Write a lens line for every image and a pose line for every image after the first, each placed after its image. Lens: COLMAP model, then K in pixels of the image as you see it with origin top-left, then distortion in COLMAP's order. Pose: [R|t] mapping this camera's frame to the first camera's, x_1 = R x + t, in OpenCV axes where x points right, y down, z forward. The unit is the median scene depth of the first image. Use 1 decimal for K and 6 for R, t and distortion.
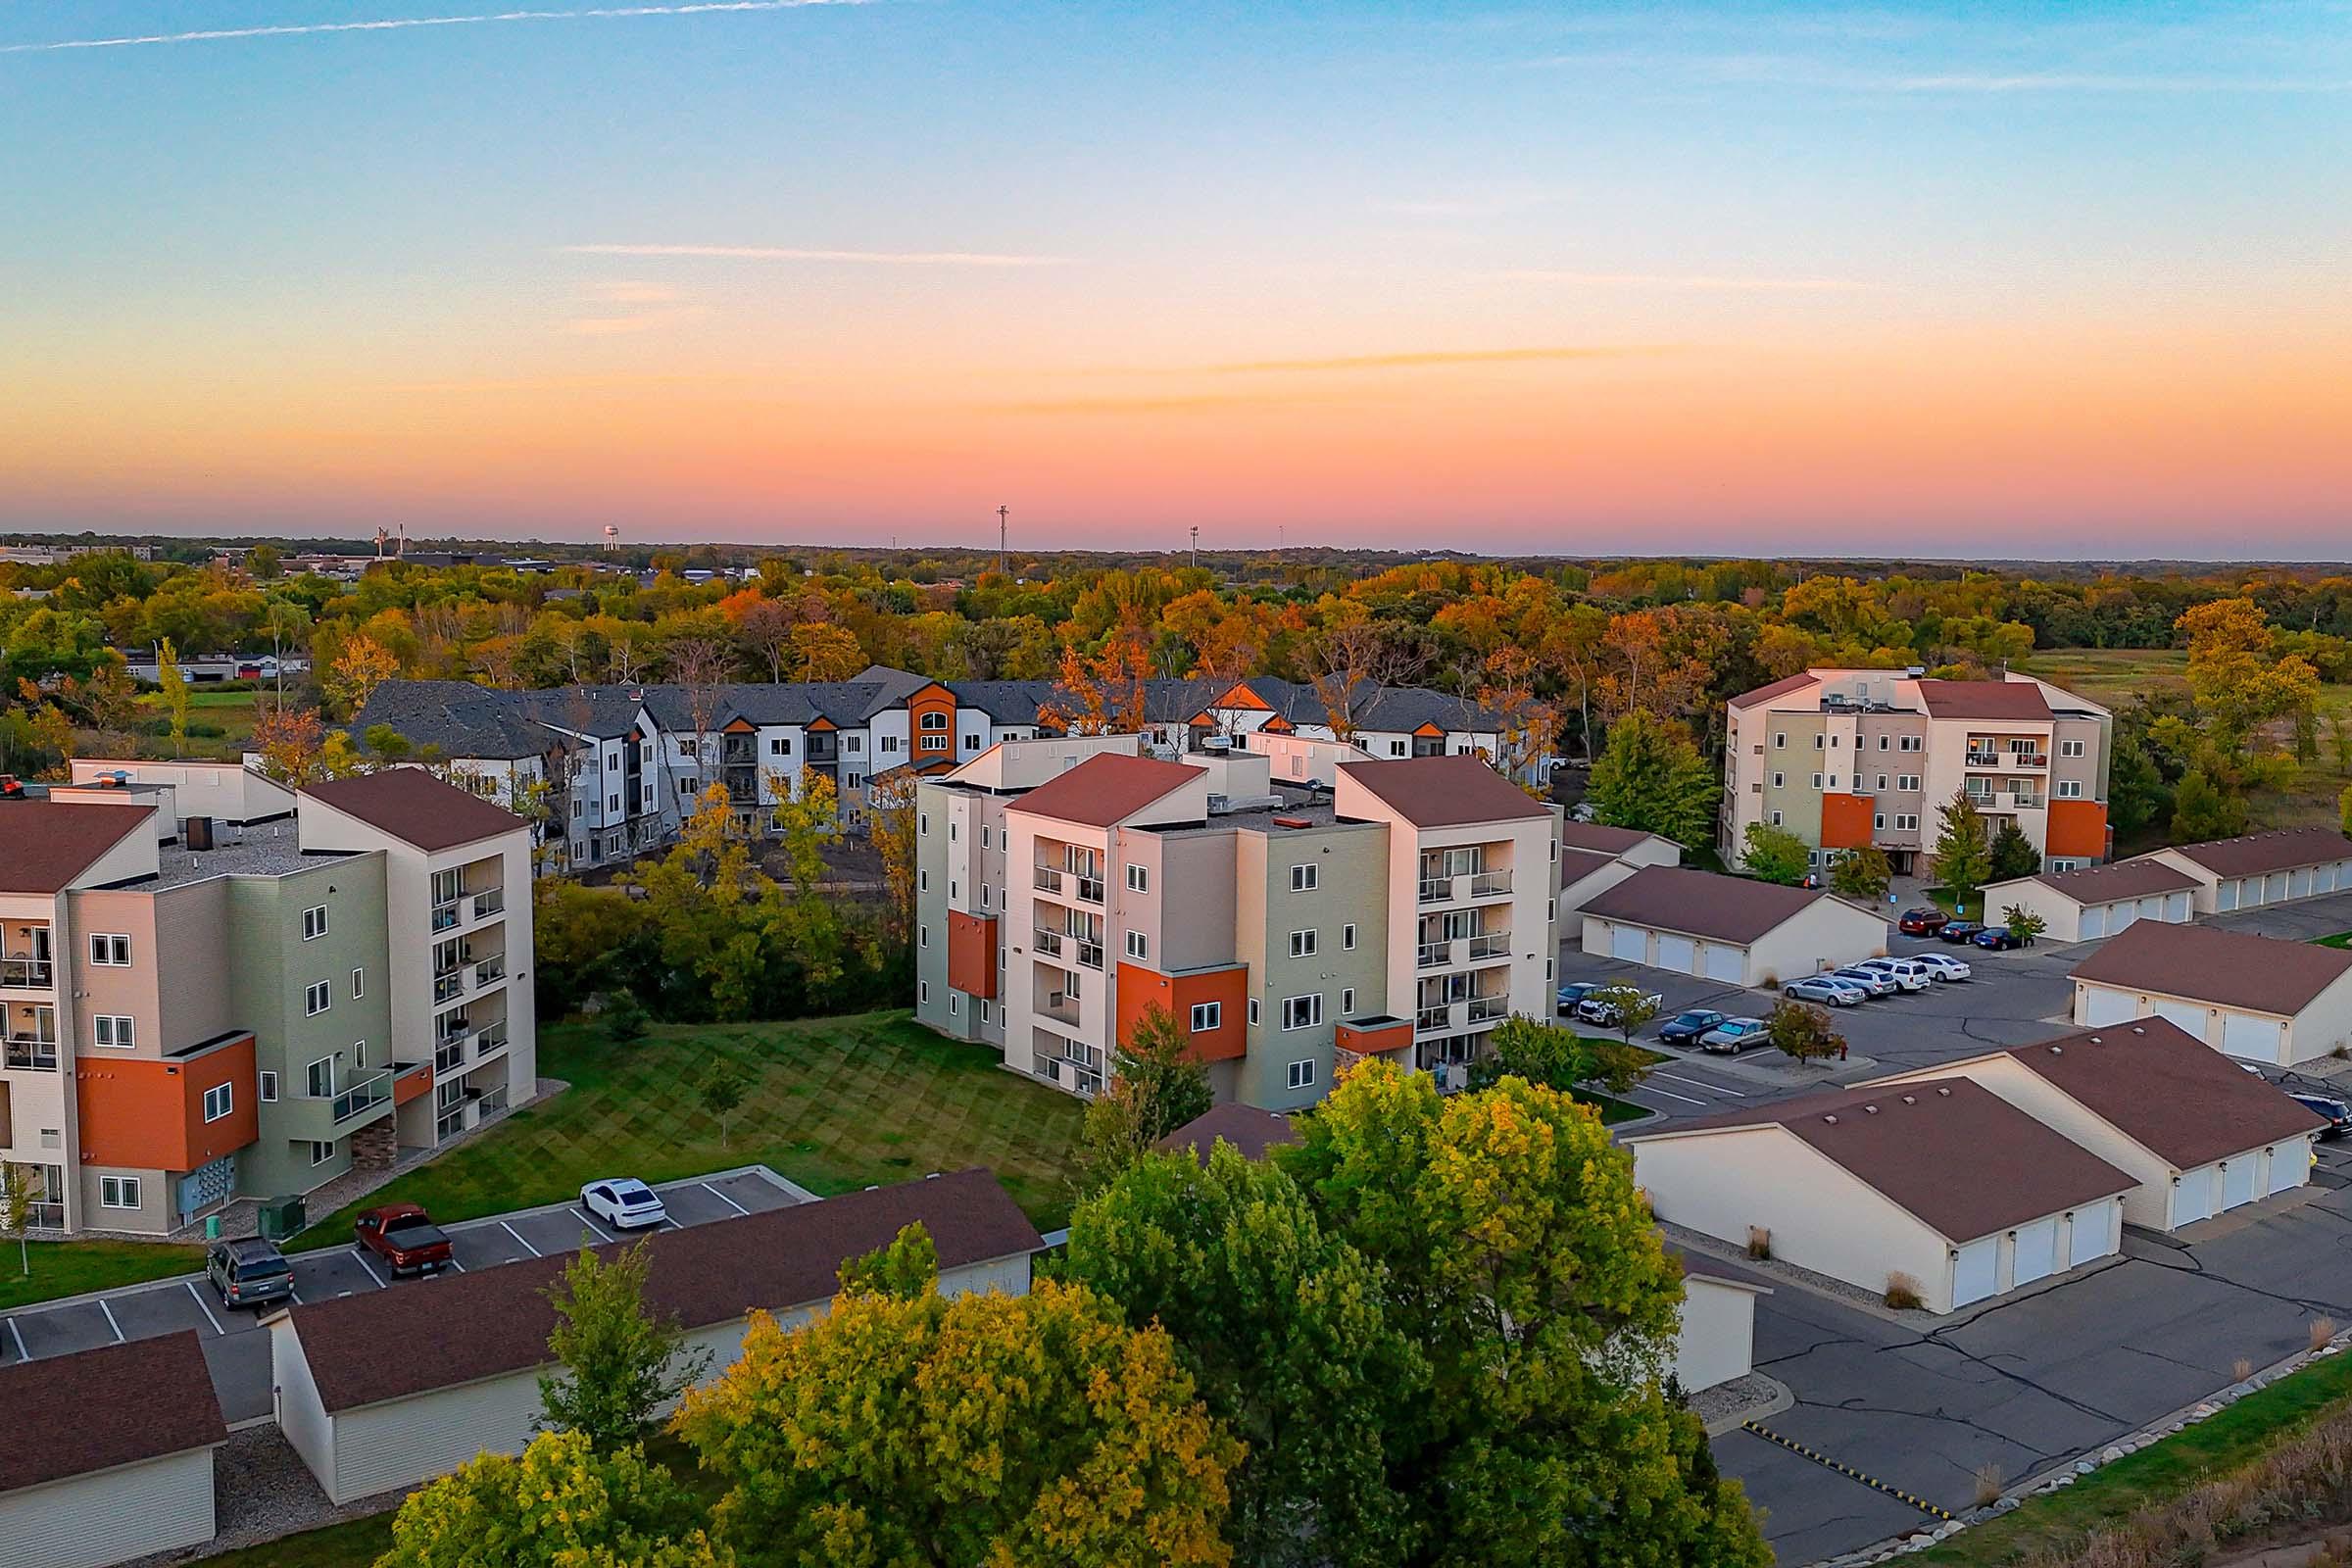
lens RADIAL K [[2023.7, 0, 1183.8], [0, 2023.7, 786.9], [0, 0, 1]] dist [0.144473, -0.254875]
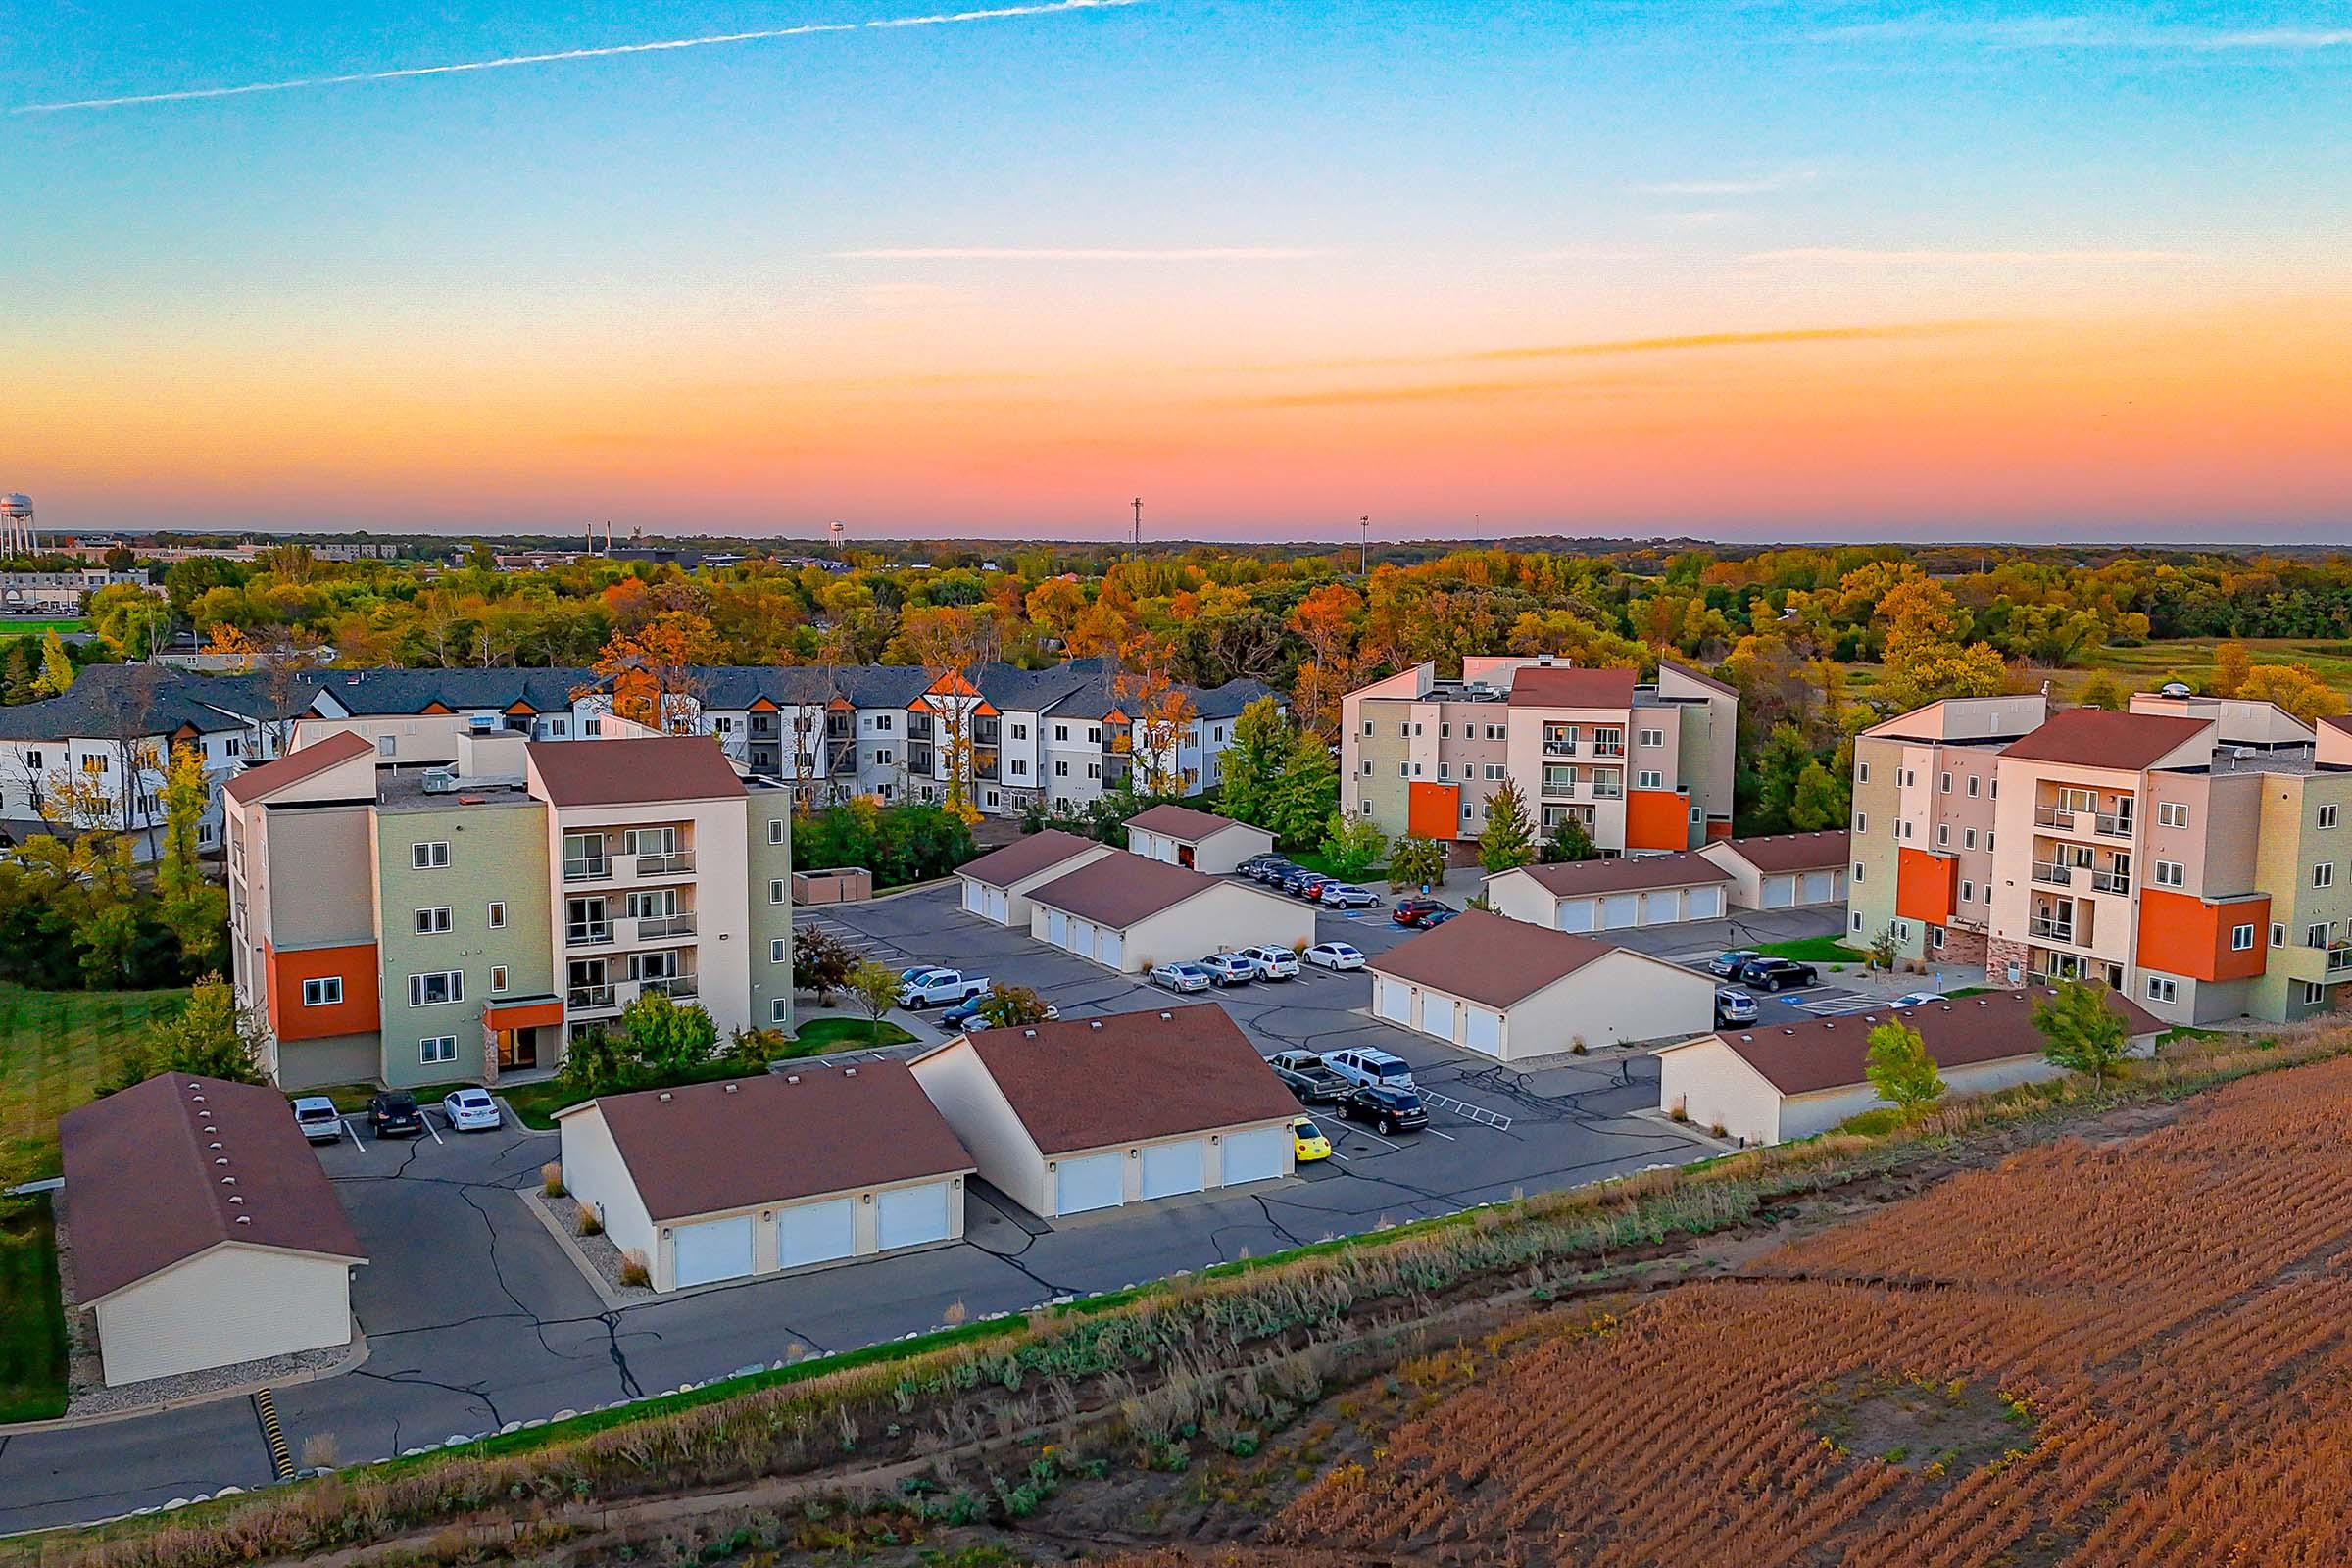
lens RADIAL K [[2023.7, 0, 1183.8], [0, 2023.7, 786.9], [0, 0, 1]] dist [0.144473, -0.254875]
pose [[0.992363, 0.008472, -0.123057, 0.522538], [-0.007982, 0.999958, 0.004481, 0.003049], [0.123090, -0.003464, 0.992390, 0.029910]]
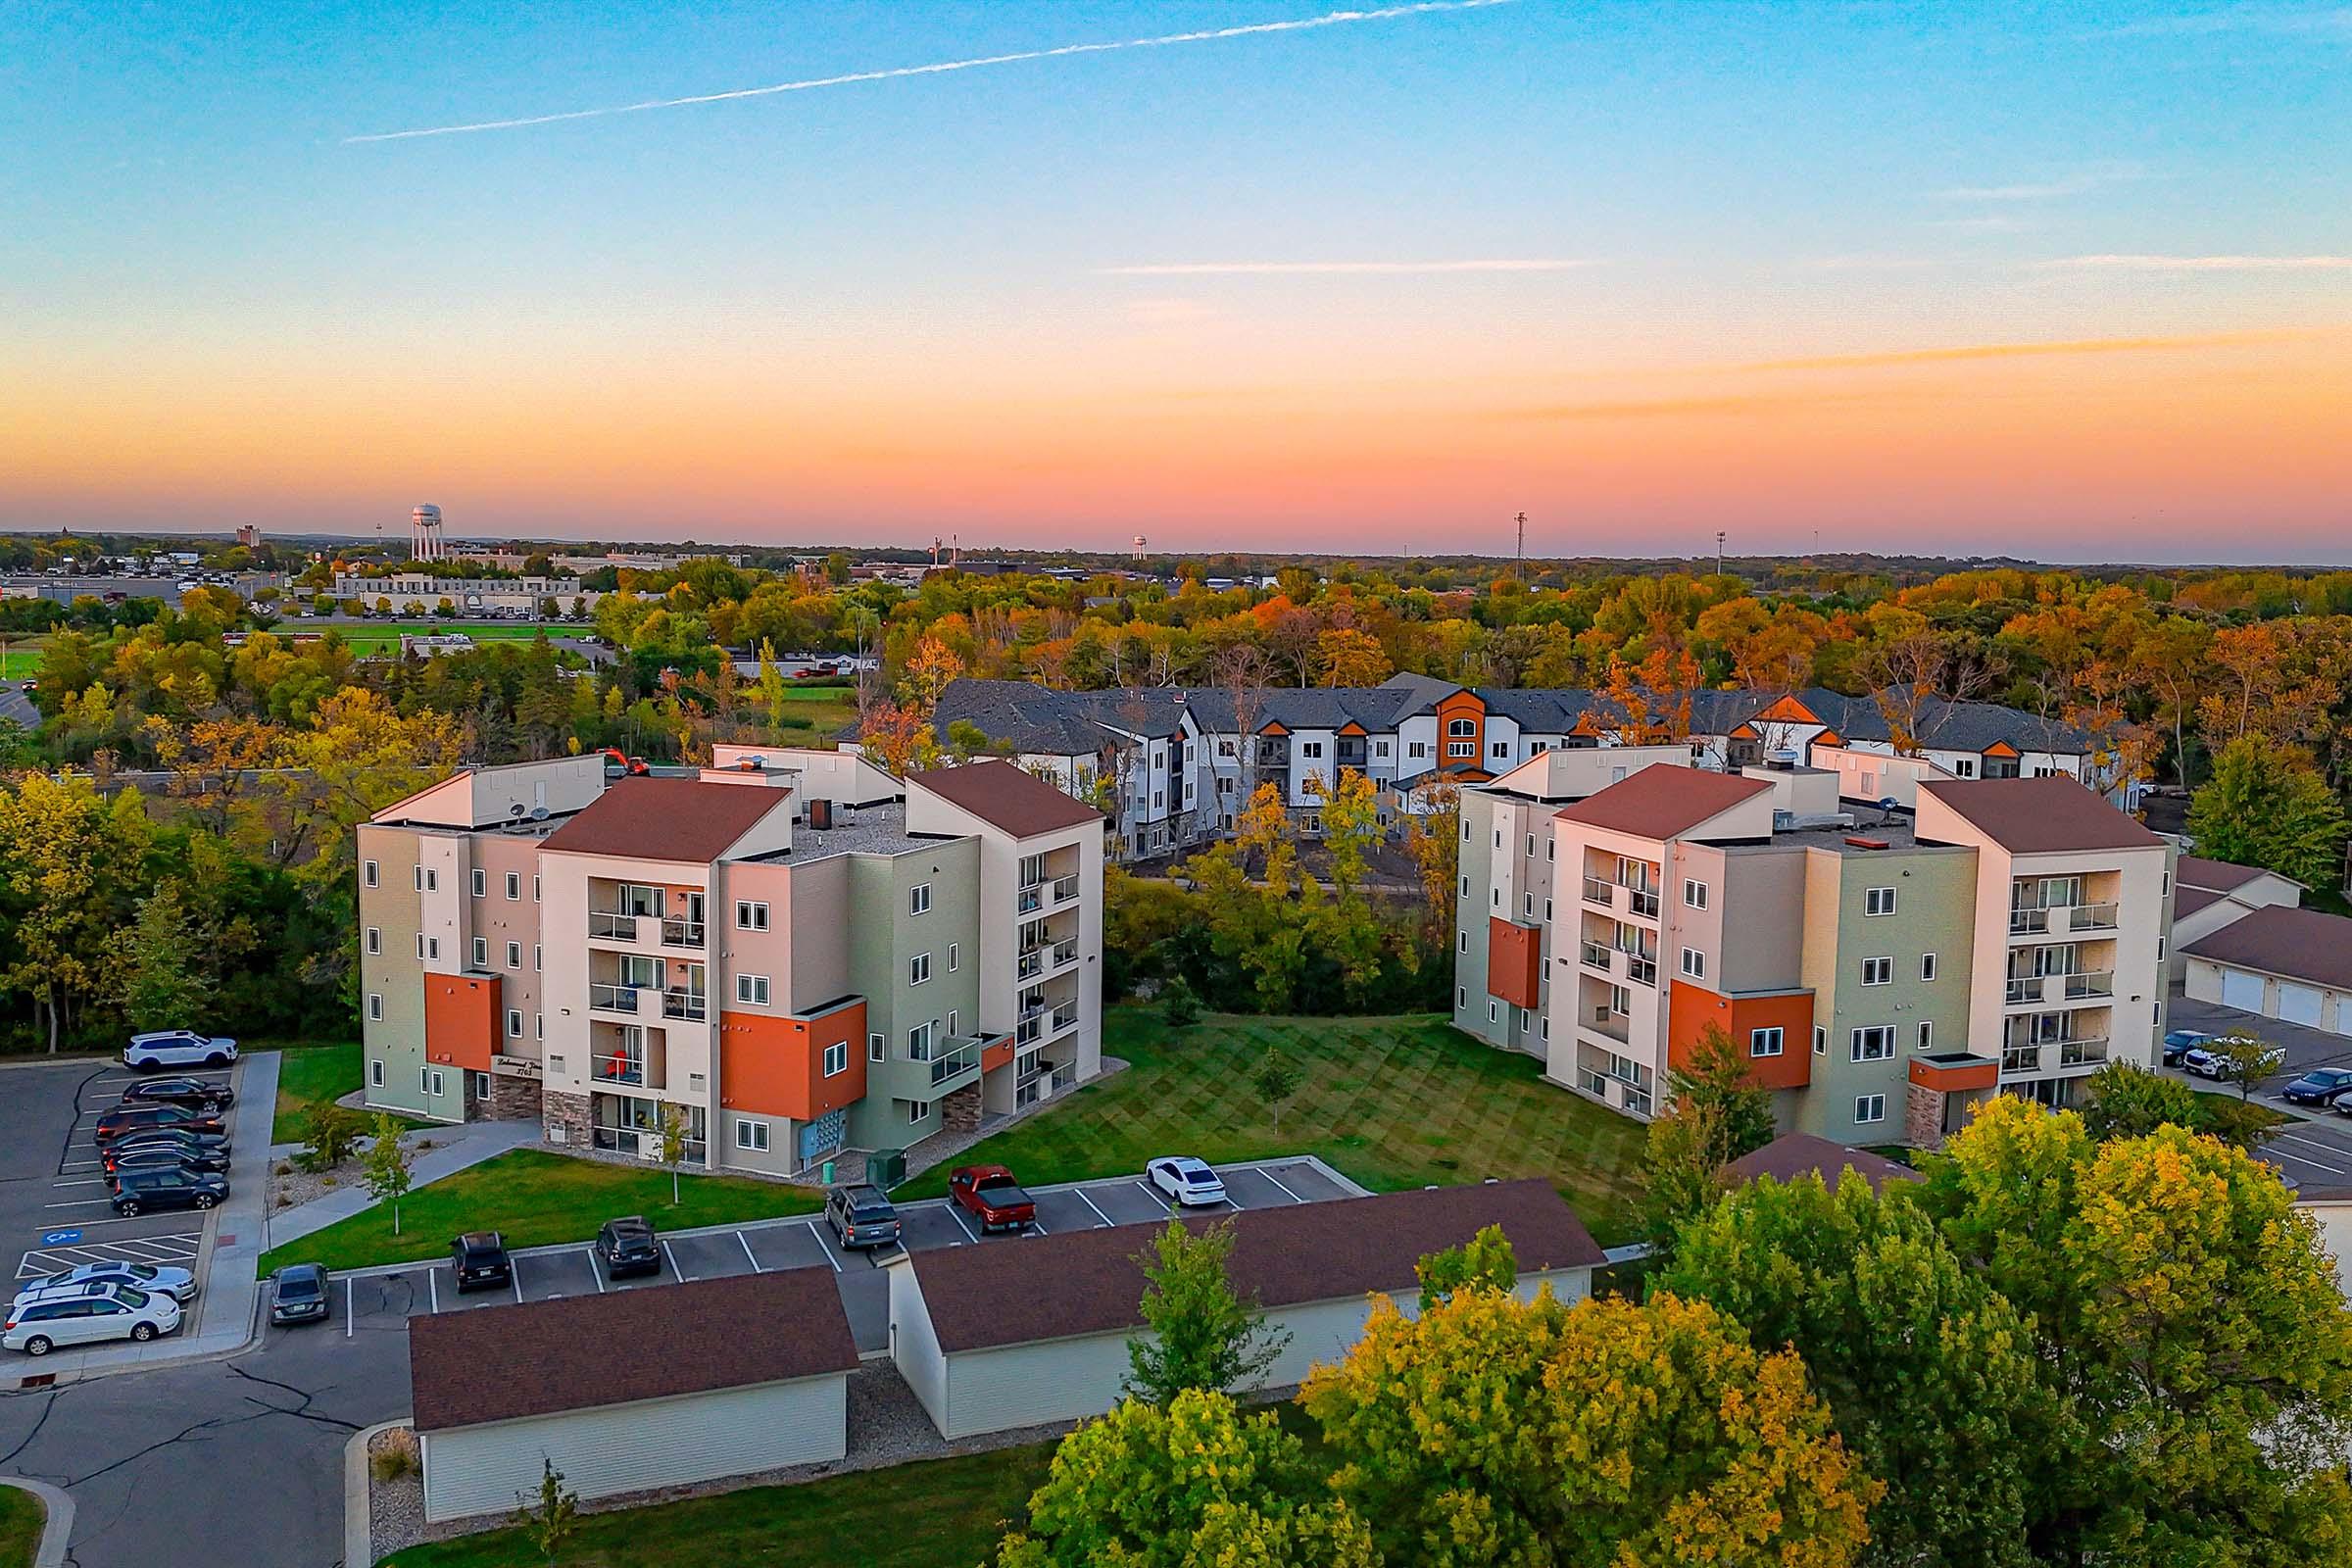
lens RADIAL K [[2023.7, 0, 1183.8], [0, 2023.7, 786.9], [0, 0, 1]] dist [0.144473, -0.254875]
pose [[0.969536, 0.030668, -0.243020, -0.023177], [-0.031612, 0.999500, 0.000018, 0.001596], [0.242899, 0.007665, 0.970021, -0.006935]]
